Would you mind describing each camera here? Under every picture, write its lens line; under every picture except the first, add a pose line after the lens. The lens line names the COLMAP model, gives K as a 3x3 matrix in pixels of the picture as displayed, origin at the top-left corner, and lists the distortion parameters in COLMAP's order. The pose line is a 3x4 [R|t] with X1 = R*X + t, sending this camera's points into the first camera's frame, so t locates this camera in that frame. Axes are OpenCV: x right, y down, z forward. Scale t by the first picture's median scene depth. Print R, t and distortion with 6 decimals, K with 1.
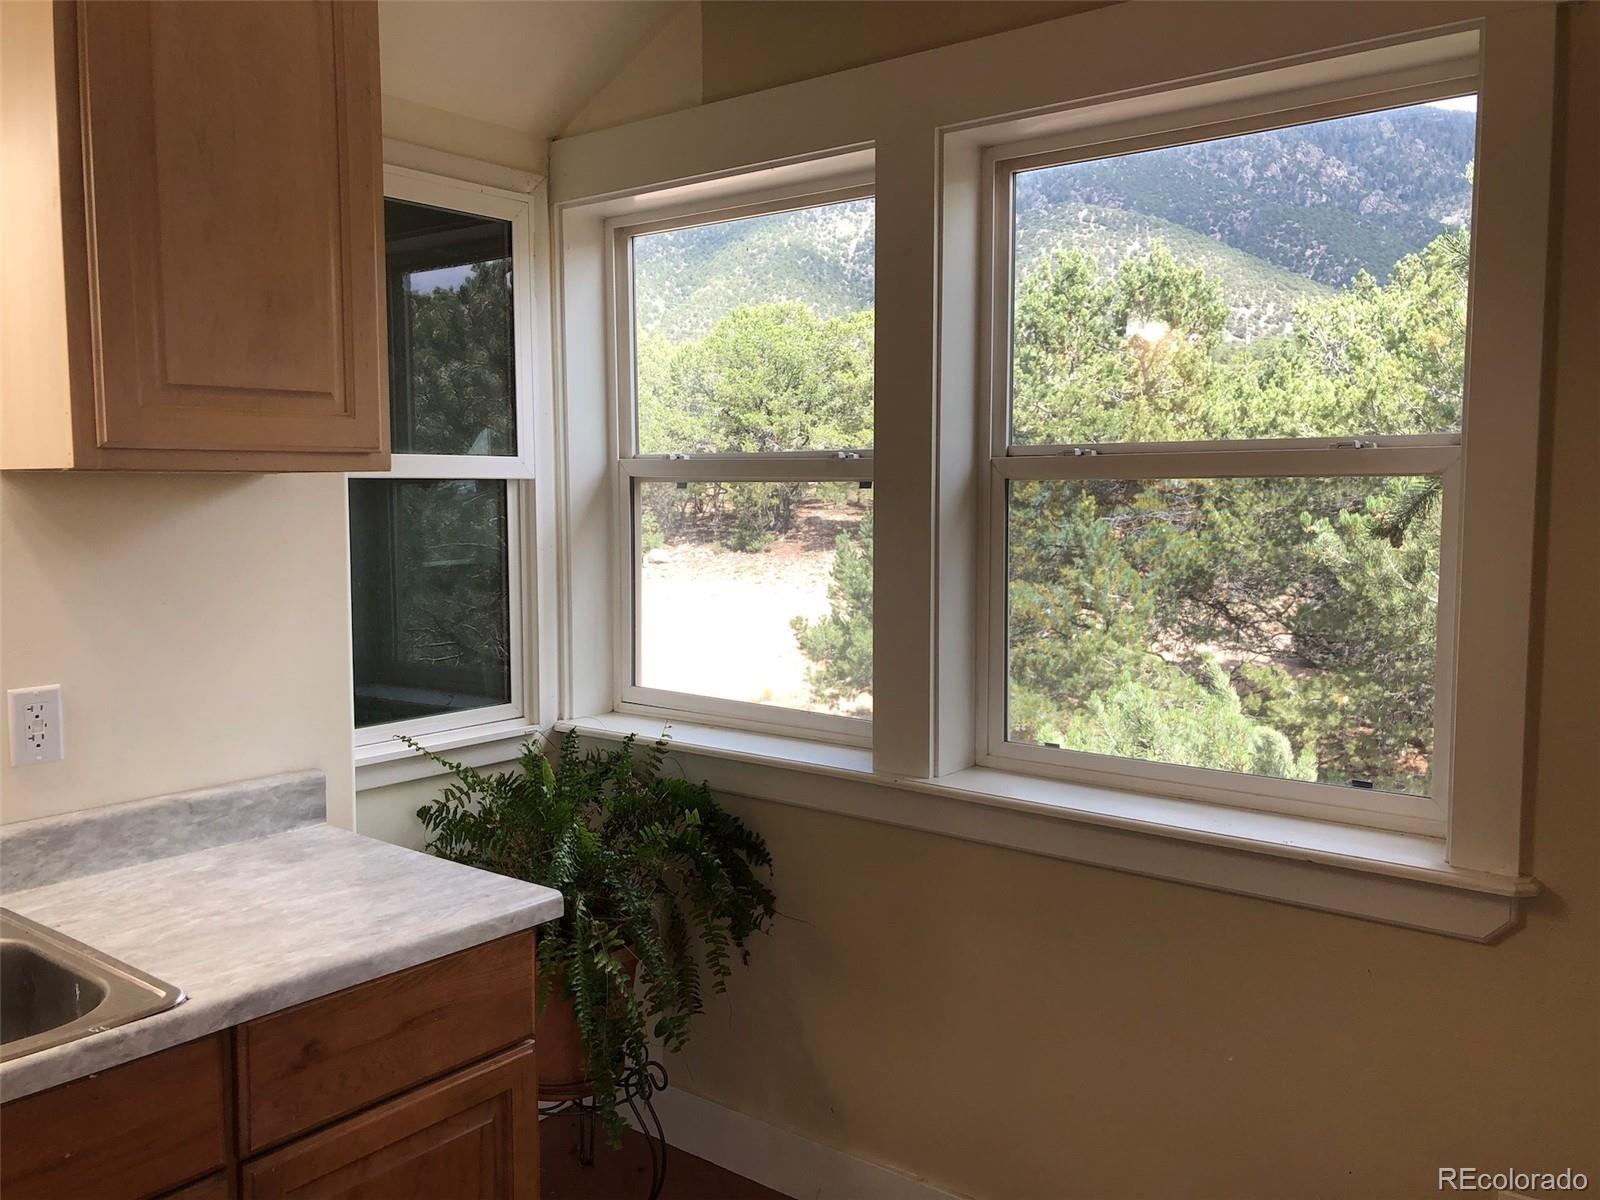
lens RADIAL K [[1314.2, 0, 794.3], [0, 1314.2, 597.8], [0, 0, 1]] dist [0.024102, -0.030315]
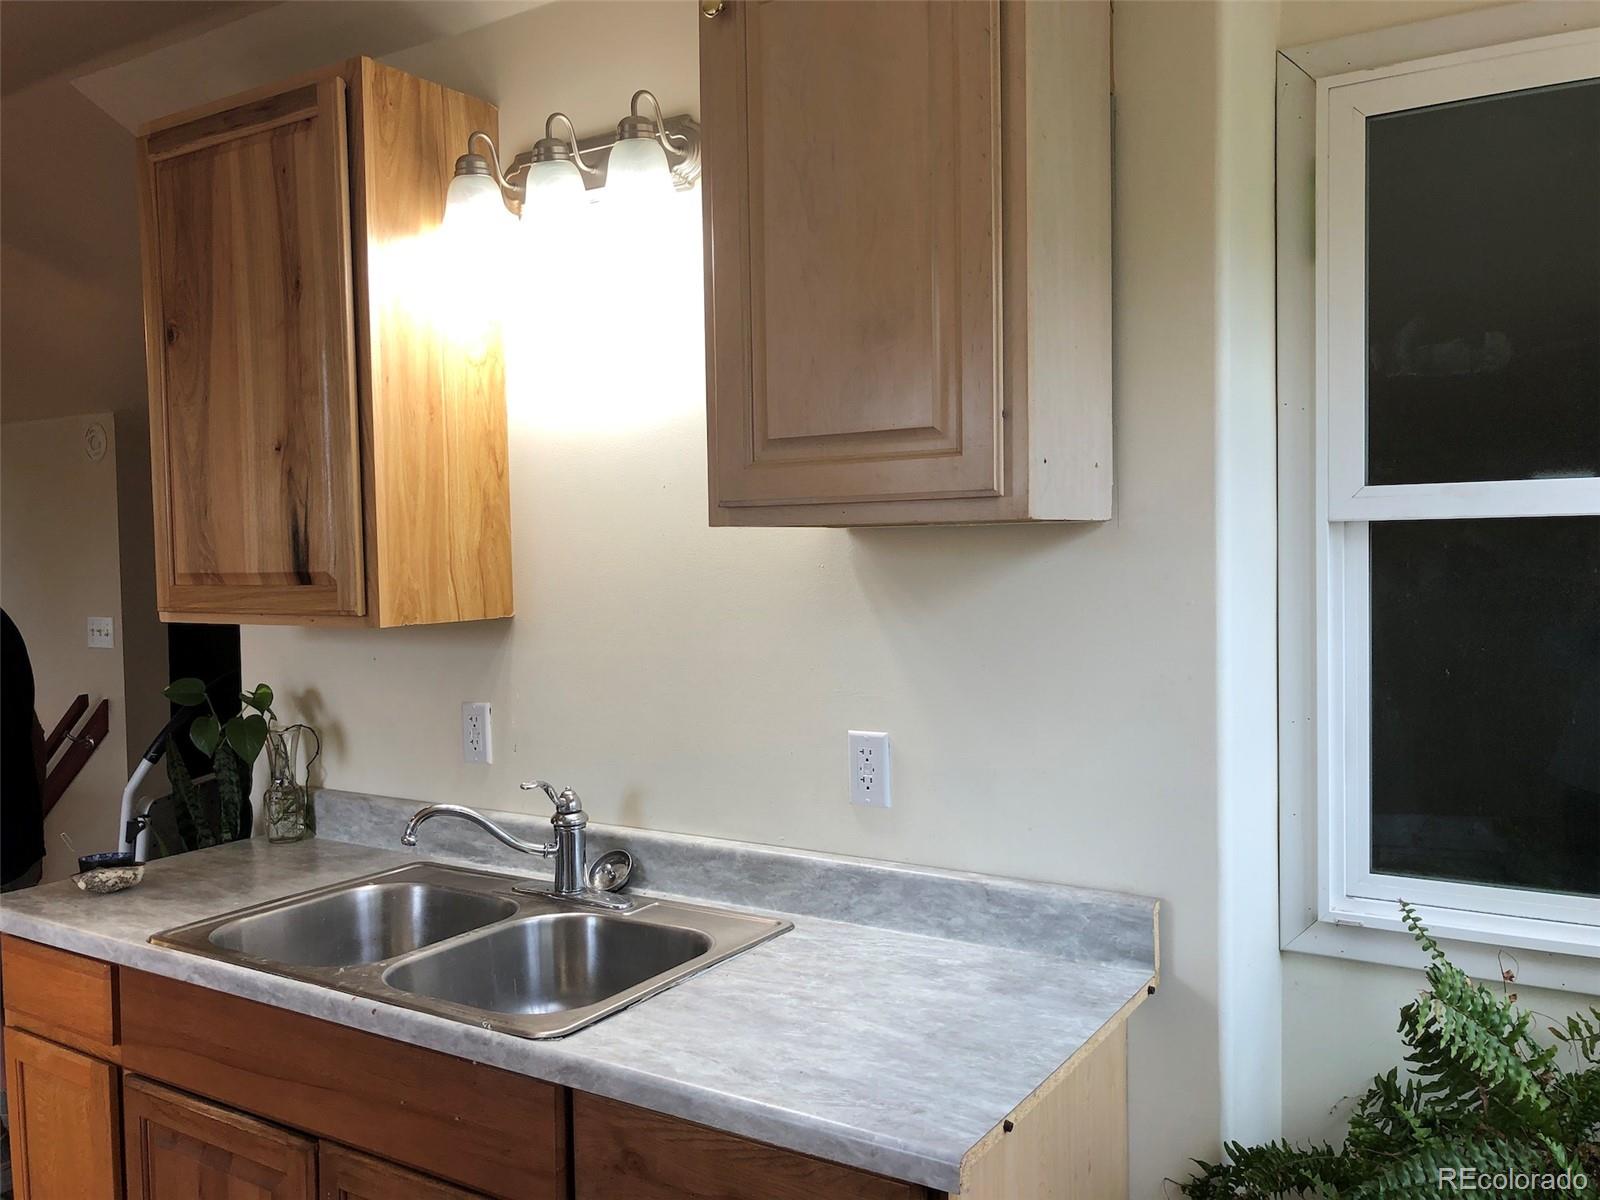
lens RADIAL K [[1314.2, 0, 793.7], [0, 1314.2, 591.6], [0, 0, 1]] dist [0.024102, -0.030315]
pose [[0.100552, 0.035466, -0.994300, 0.386933], [-0.067217, 0.997323, 0.028776, -0.059799], [0.992659, 0.063940, 0.102667, 0.711670]]
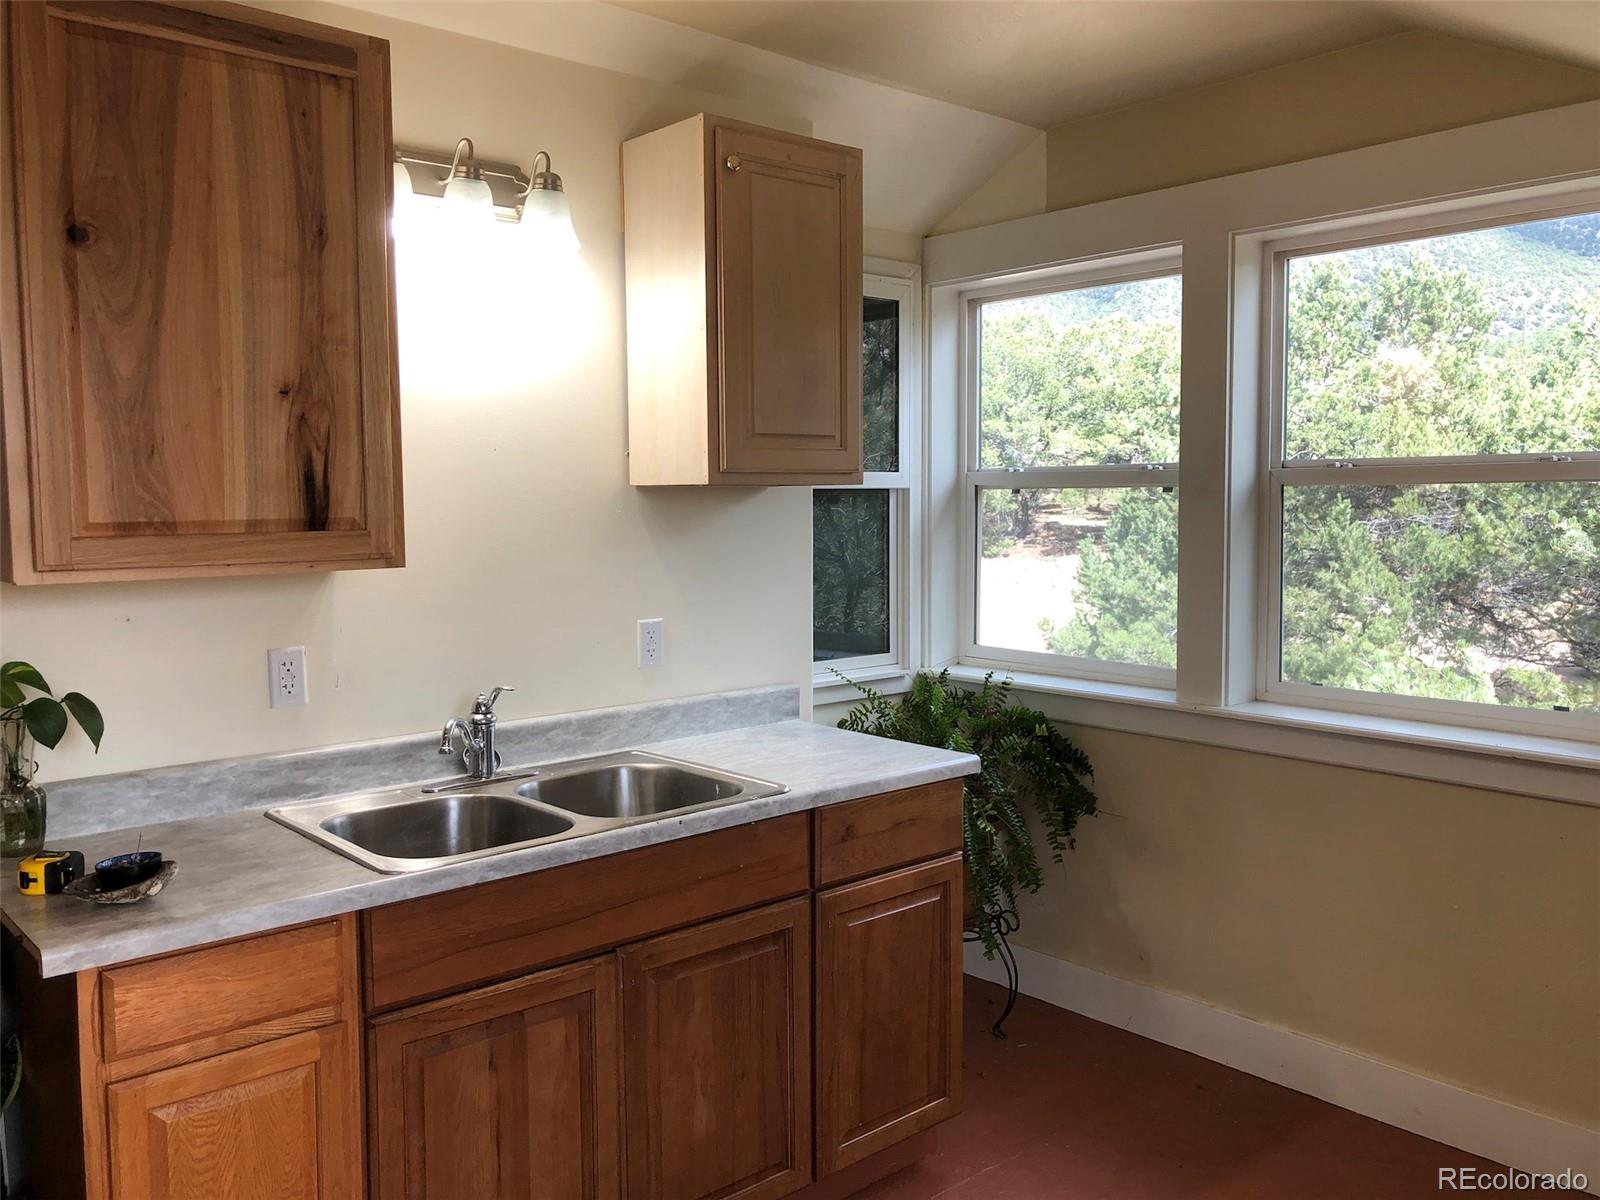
lens RADIAL K [[1314.2, 0, 785.4], [0, 1314.2, 580.5], [0, 0, 1]] dist [0.024102, -0.030315]
pose [[0.983694, 0.006583, -0.179731, -0.107213], [-0.009785, 0.999809, -0.016935, 0.039628], [0.179586, 0.018418, 0.983570, -0.470935]]
